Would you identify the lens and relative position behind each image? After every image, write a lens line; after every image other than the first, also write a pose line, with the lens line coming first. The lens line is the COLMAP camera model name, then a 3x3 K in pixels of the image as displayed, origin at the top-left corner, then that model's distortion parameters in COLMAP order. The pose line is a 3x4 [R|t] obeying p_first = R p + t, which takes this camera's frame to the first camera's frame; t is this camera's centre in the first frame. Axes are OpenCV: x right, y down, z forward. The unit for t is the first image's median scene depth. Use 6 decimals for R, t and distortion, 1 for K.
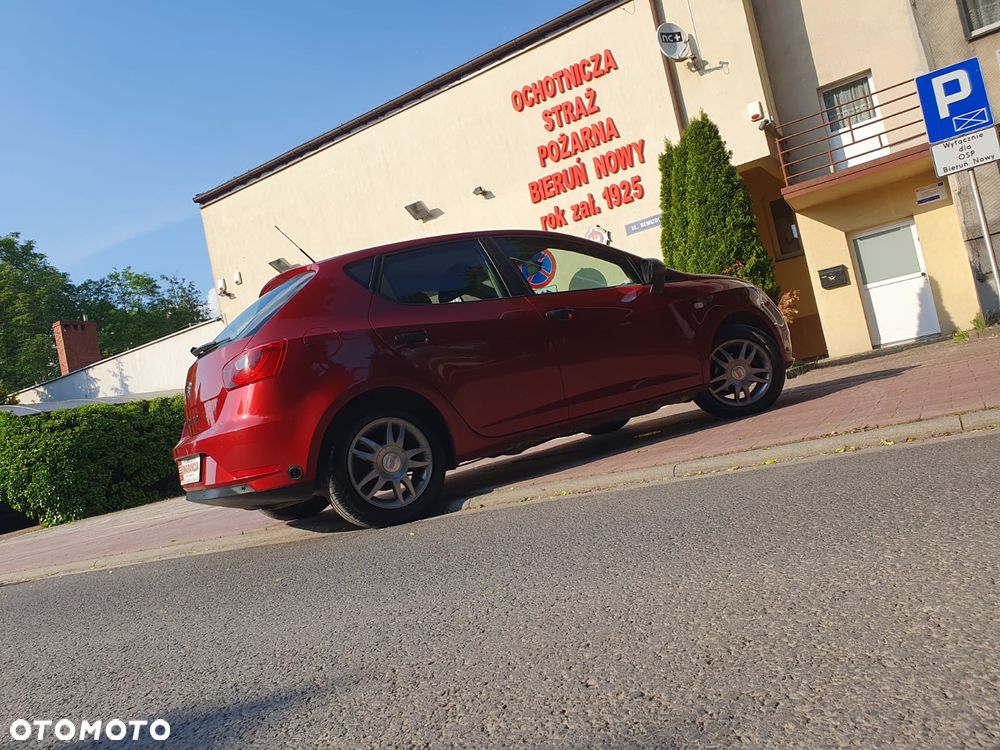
lens RADIAL K [[802.5, 0, 498.1], [0, 802.5, 367.7], [0, 0, 1]] dist [0.006824, 0.017458]
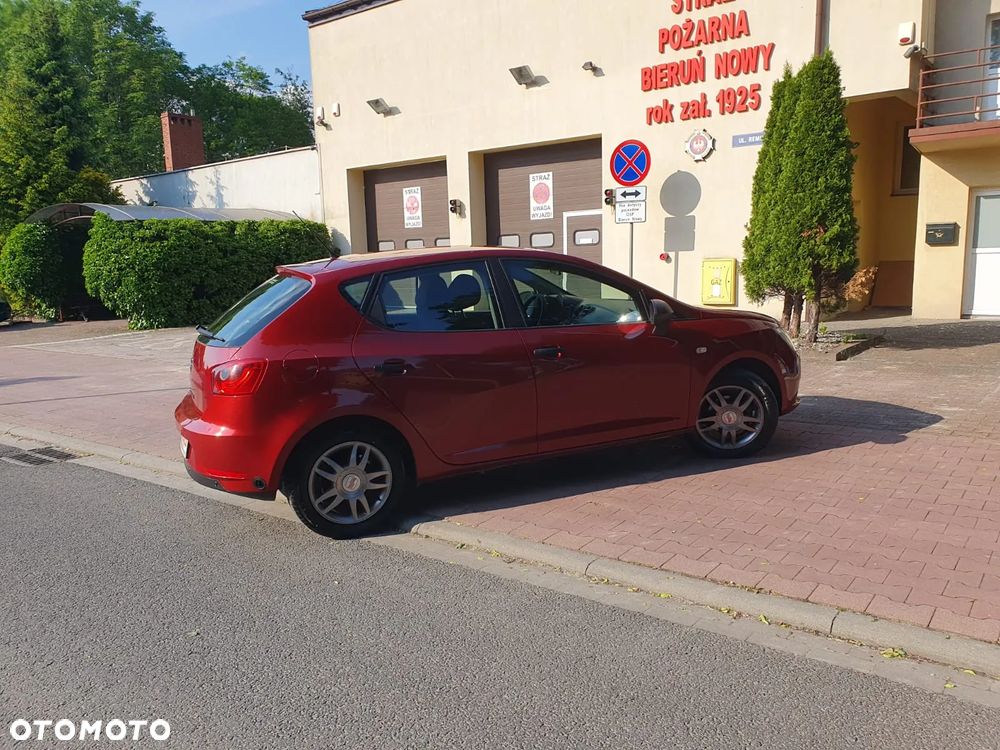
lens RADIAL K [[807.6, 0, 517.0], [0, 807.6, 377.2], [0, 0, 1]] dist [0.010833, 0.007599]
pose [[0.978607, 0.191499, -0.075210, 0.037119], [-0.170015, 0.958575, 0.228535, -0.080376], [0.115858, -0.210859, 0.970626, -0.001141]]
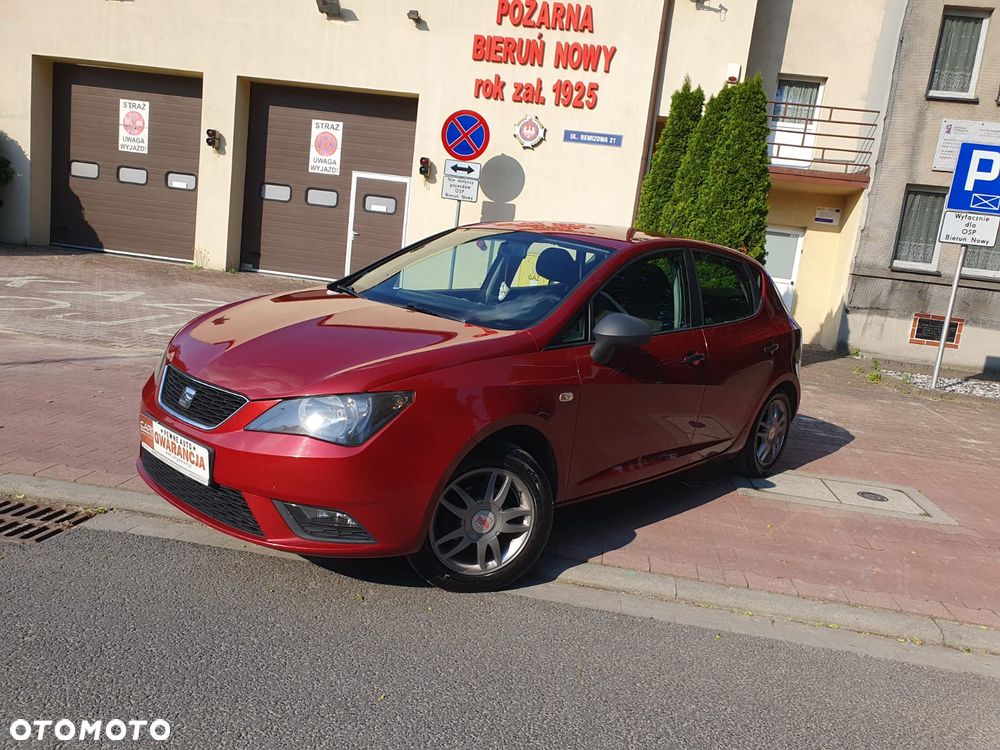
lens RADIAL K [[793.6, 0, 513.3], [0, 793.6, 375.0], [0, 0, 1]] dist [0.005757, 0.018848]
pose [[0.862995, 0.244484, 0.442117, -0.225380], [-0.329673, 0.935633, 0.126118, -0.009379], [-0.382826, -0.254593, 0.888047, 0.139303]]
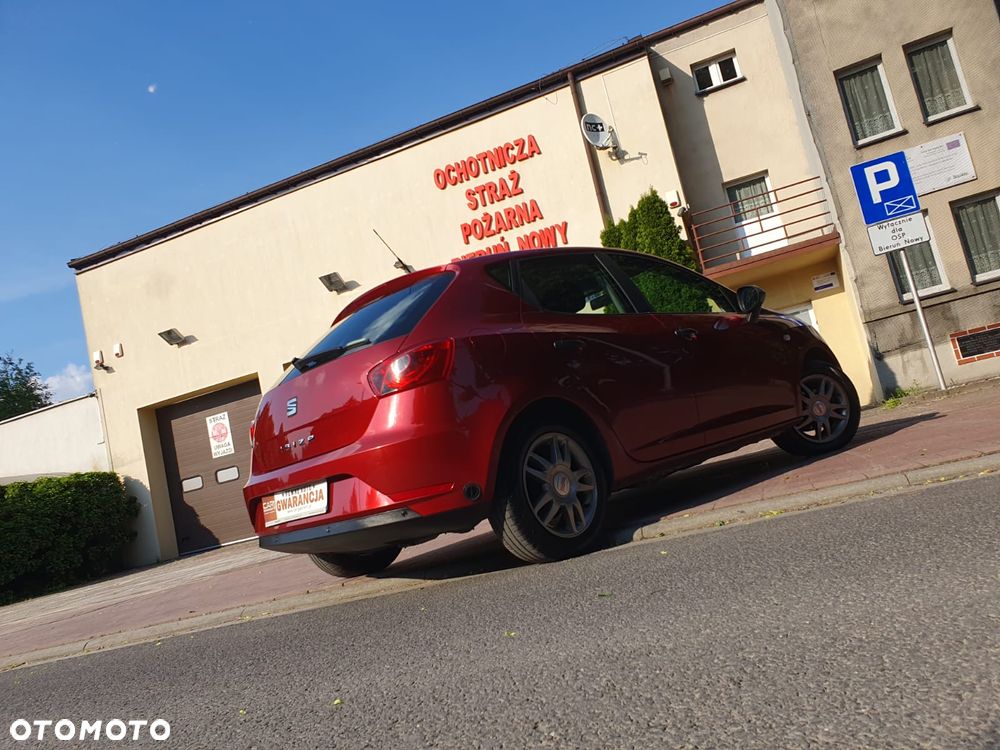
lens RADIAL K [[786.1, 0, 507.0], [0, 786.1, 376.6], [0, 0, 1]] dist [0.063183, -0.095973]
pose [[0.978846, 0.016025, 0.203969, -0.096667], [0.006240, 0.994126, -0.108048, 0.024572], [-0.204503, 0.107036, 0.972996, 0.044106]]
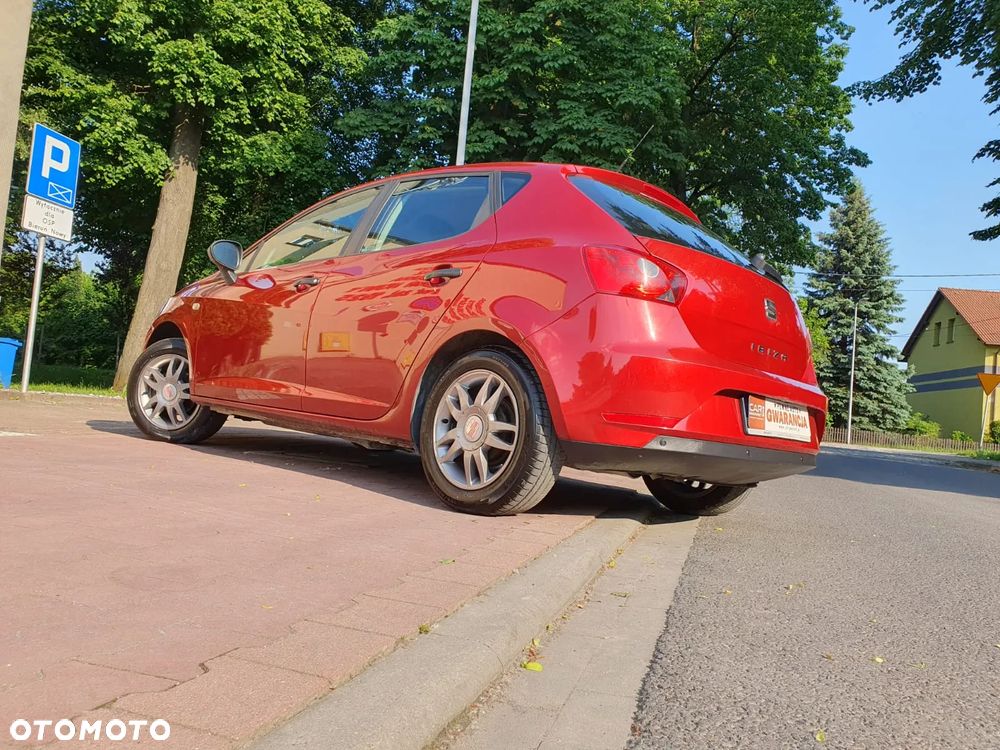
lens RADIAL K [[779.7, 0, 500.0], [0, 779.7, 375.0], [0, 0, 1]] dist [-0.006962, 0.045455]
pose [[-0.288768, 0.236460, 0.927739, -0.270169], [-0.086337, 0.958641, -0.271209, 0.083454], [-0.953498, -0.158414, -0.256410, 0.407344]]
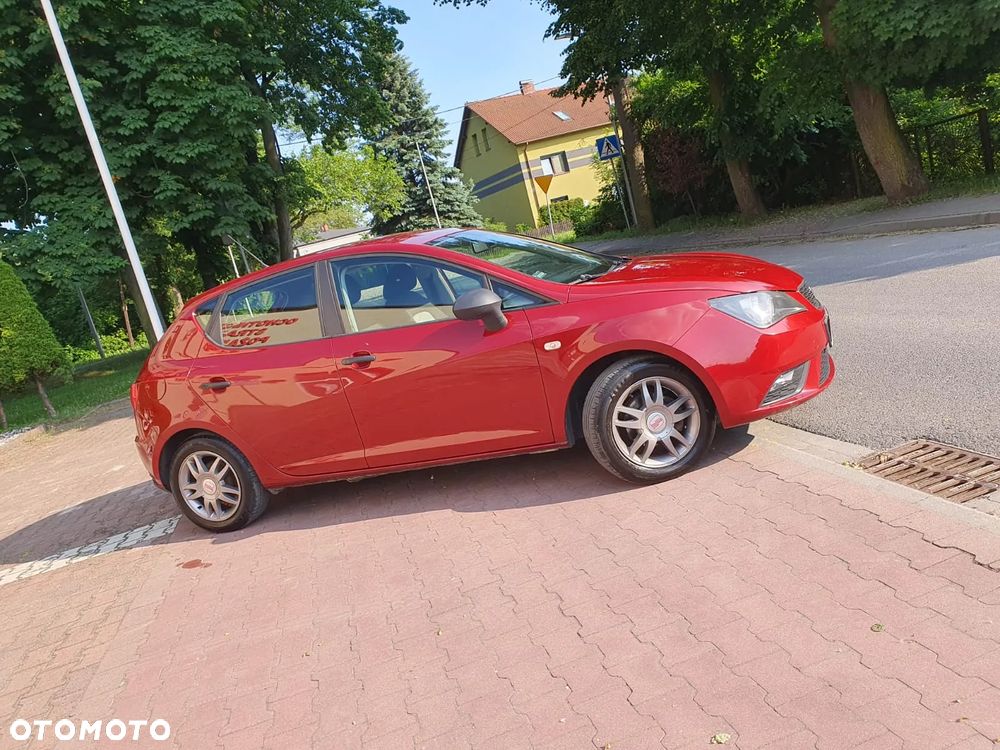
lens RADIAL K [[802.5, 0, 498.1], [0, 802.5, 367.7], [0, 0, 1]] dist [0.006824, 0.017458]
pose [[-0.635357, 0.269360, 0.723717, -0.335135], [0.352258, 0.935099, -0.038783, 0.047123], [-0.687194, 0.230294, -0.689006, 0.629028]]
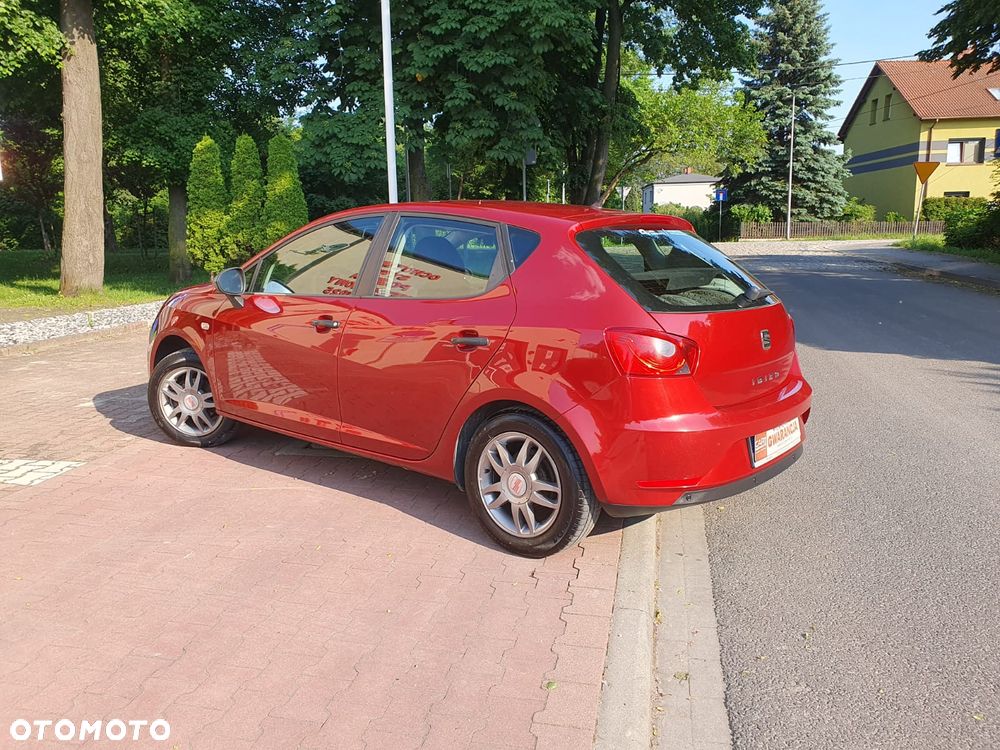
lens RADIAL K [[782.5, 0, 482.9], [0, 782.5, 368.0], [0, 0, 1]] dist [0.006102, 0.018989]
pose [[-0.322838, 0.051082, 0.945075, -0.293587], [0.031662, 0.998566, -0.043158, 0.023342], [-0.945925, 0.015990, -0.323992, 0.441324]]
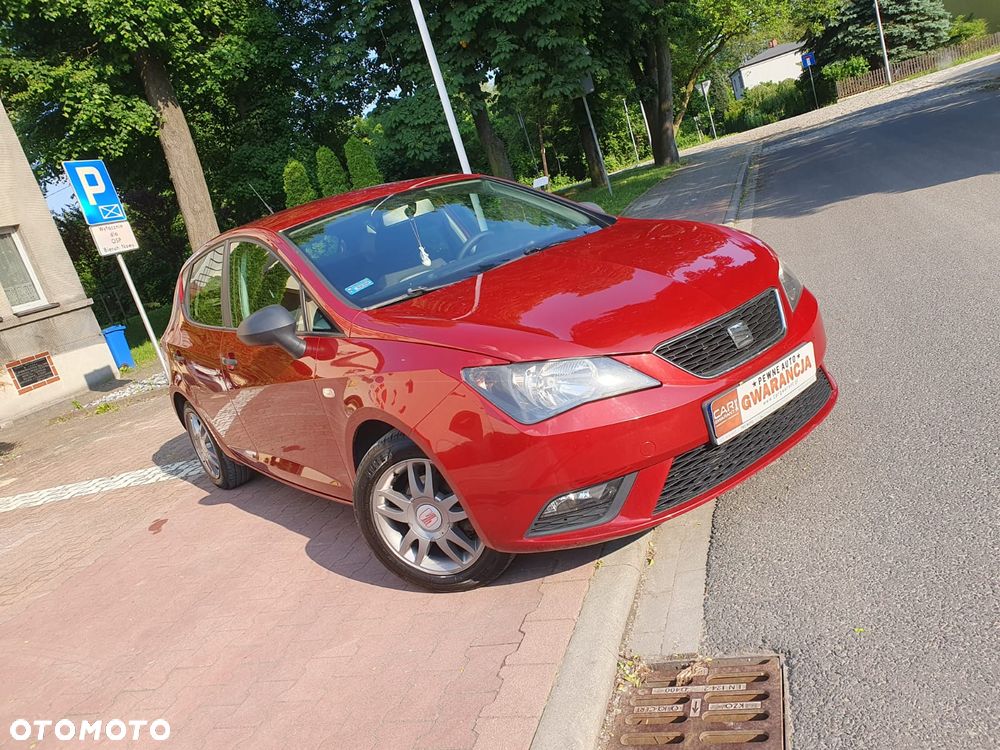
lens RADIAL K [[780.1, 0, 500.0], [0, 780.1, 375.0], [0, 0, 1]] dist [0.002516, 0.033590]
pose [[-0.155538, 0.042848, 0.986900, -0.360248], [0.276791, 0.960928, 0.001903, 0.043610], [-0.948259, 0.273461, -0.161320, 0.428562]]
